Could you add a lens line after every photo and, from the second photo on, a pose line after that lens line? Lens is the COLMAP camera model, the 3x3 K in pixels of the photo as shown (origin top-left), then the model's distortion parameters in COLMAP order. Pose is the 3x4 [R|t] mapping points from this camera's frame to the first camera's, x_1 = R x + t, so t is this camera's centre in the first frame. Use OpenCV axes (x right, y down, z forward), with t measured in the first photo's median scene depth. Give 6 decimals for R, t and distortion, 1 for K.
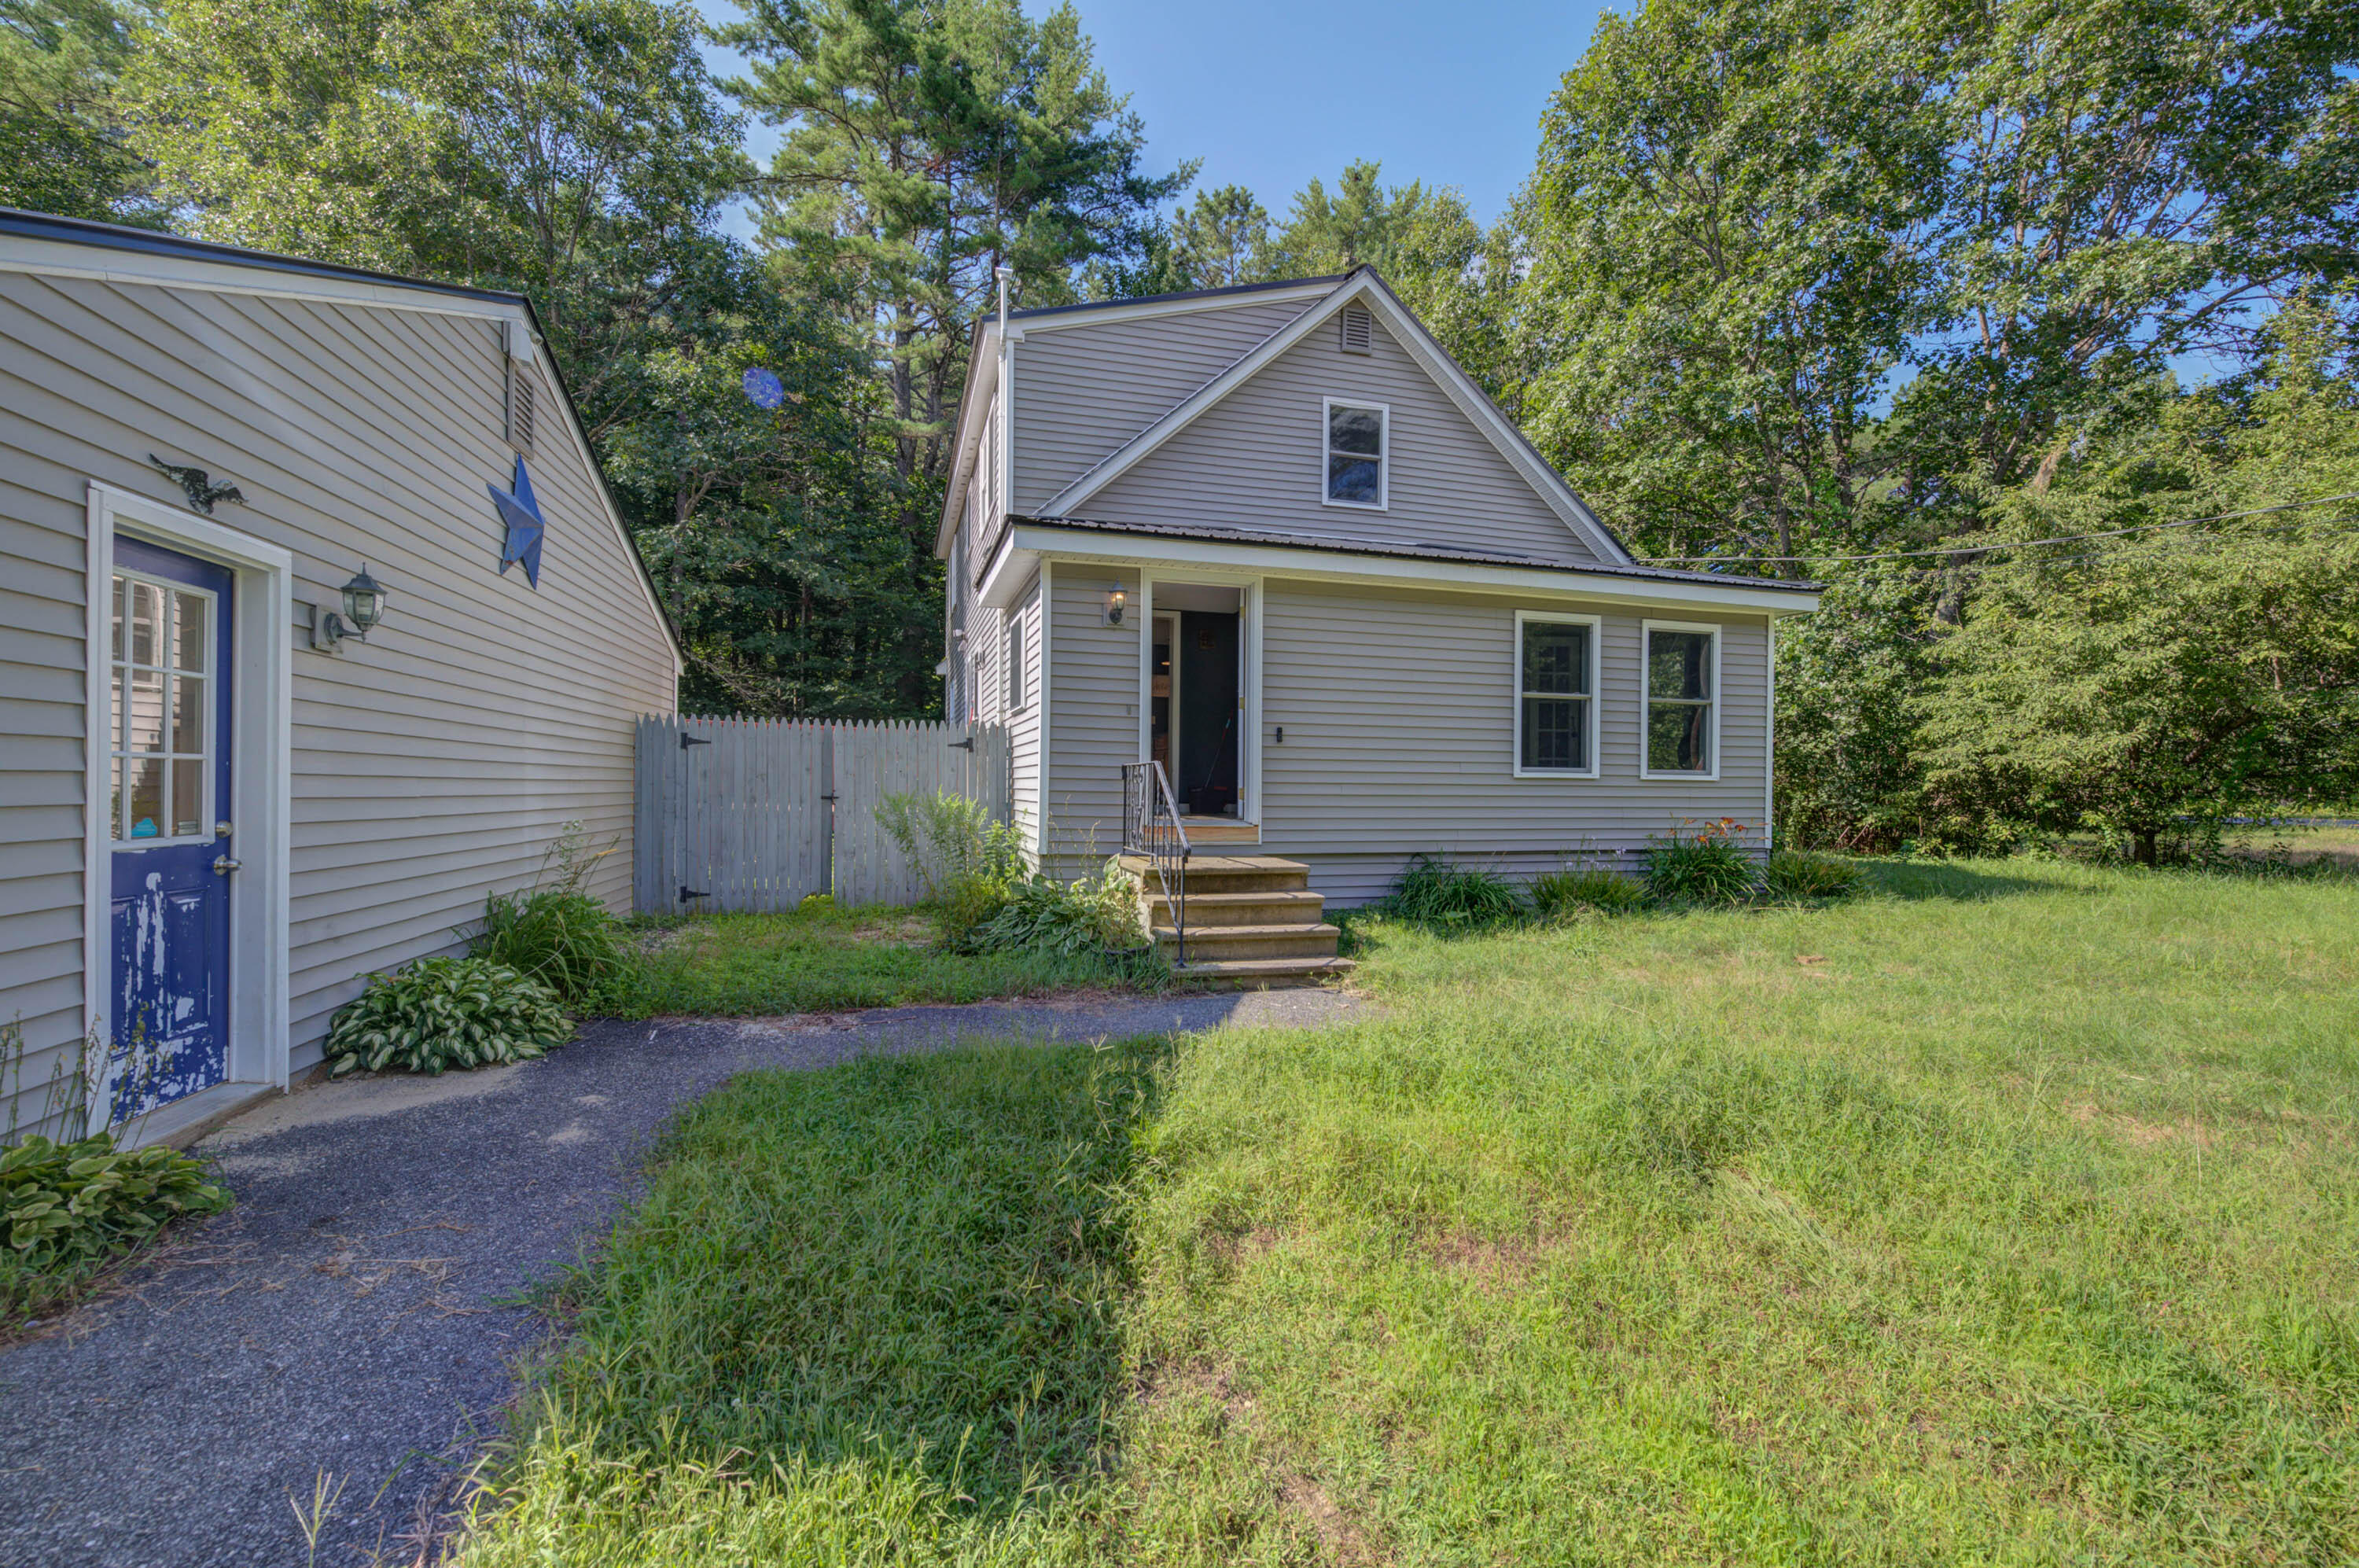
lens RADIAL K [[991.2, 0, 1186.9], [0, 991.2, 778.0], [0, 0, 1]] dist [-0.001359, -0.000687]
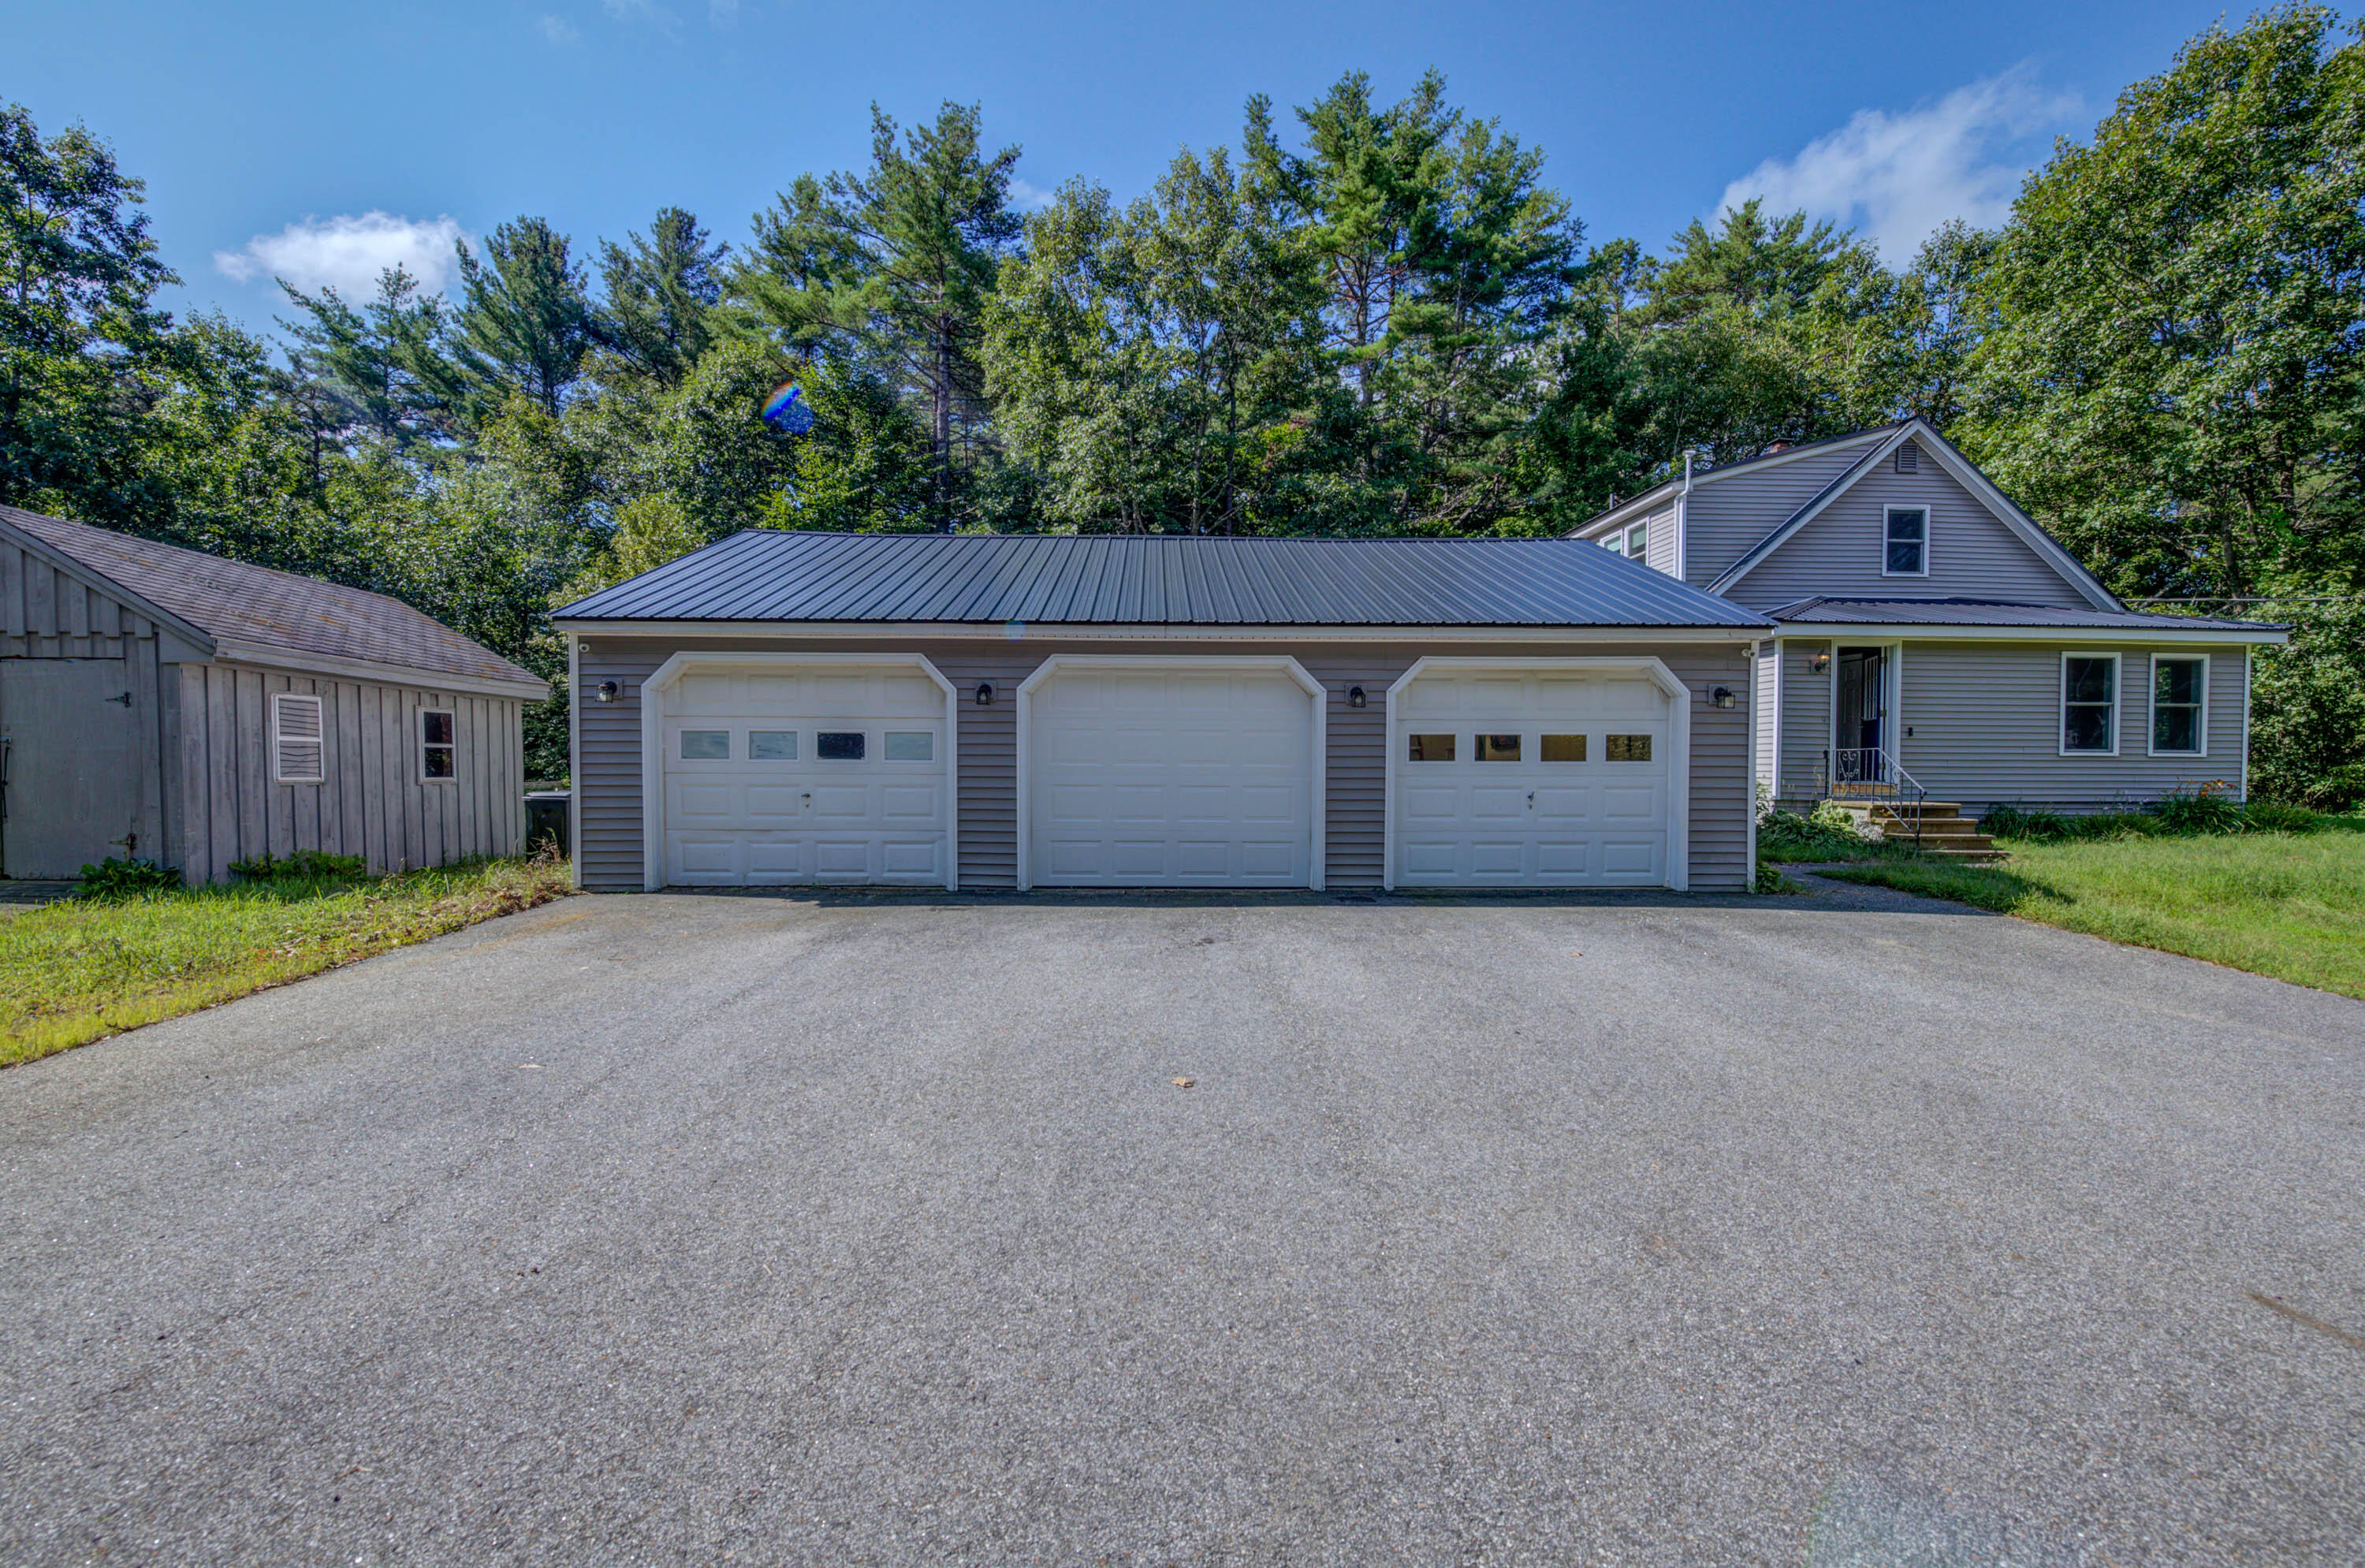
lens RADIAL K [[989.5, 0, 1182.5], [0, 989.5, 784.0], [0, 0, 1]] dist [-0.004161, -0.000048]
pose [[0.973023, -0.000329, -0.230710, -0.565353], [0.005918, 0.999706, 0.023534, -0.000311], [0.230634, -0.024264, 0.972738, -0.732762]]
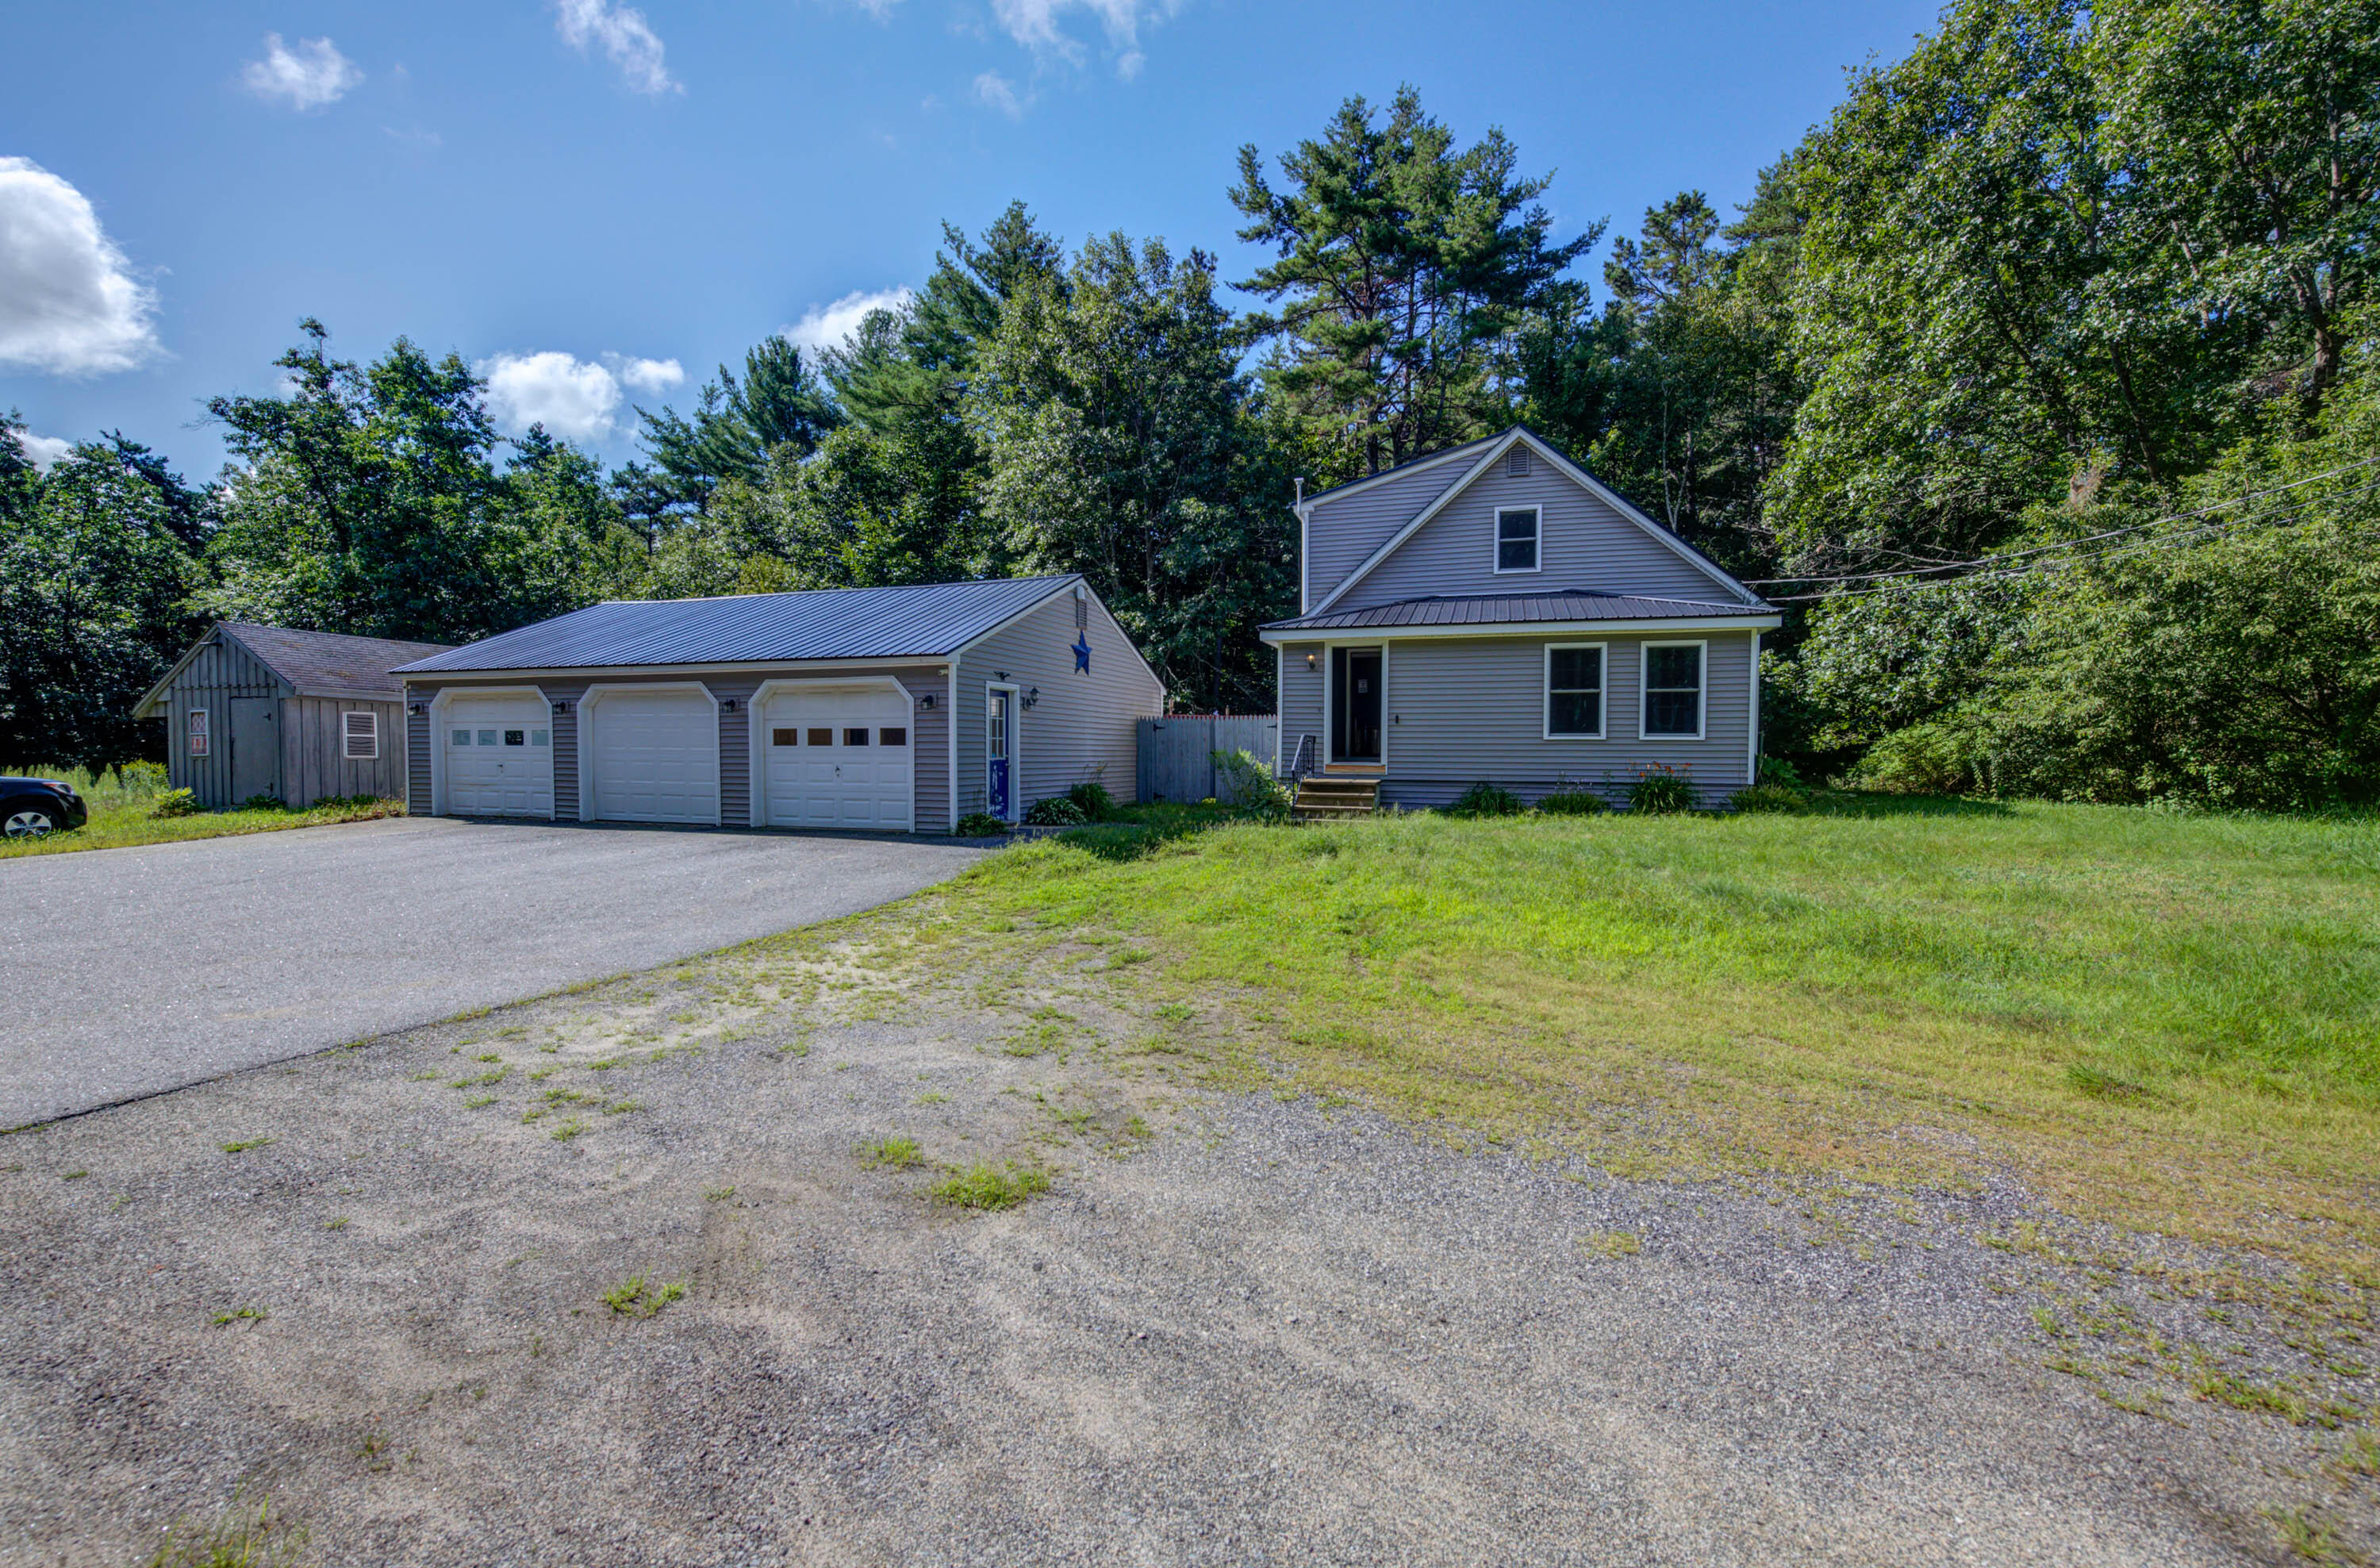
lens RADIAL K [[995.9, 0, 1190.0], [0, 995.9, 784.0], [0, 0, 1]] dist [-0.004161, -0.000048]
pose [[0.831234, 0.013197, -0.555766, 0.648800], [0.007135, 0.999383, 0.034402, 0.010903], [0.555877, -0.032562, 0.830626, -0.669252]]
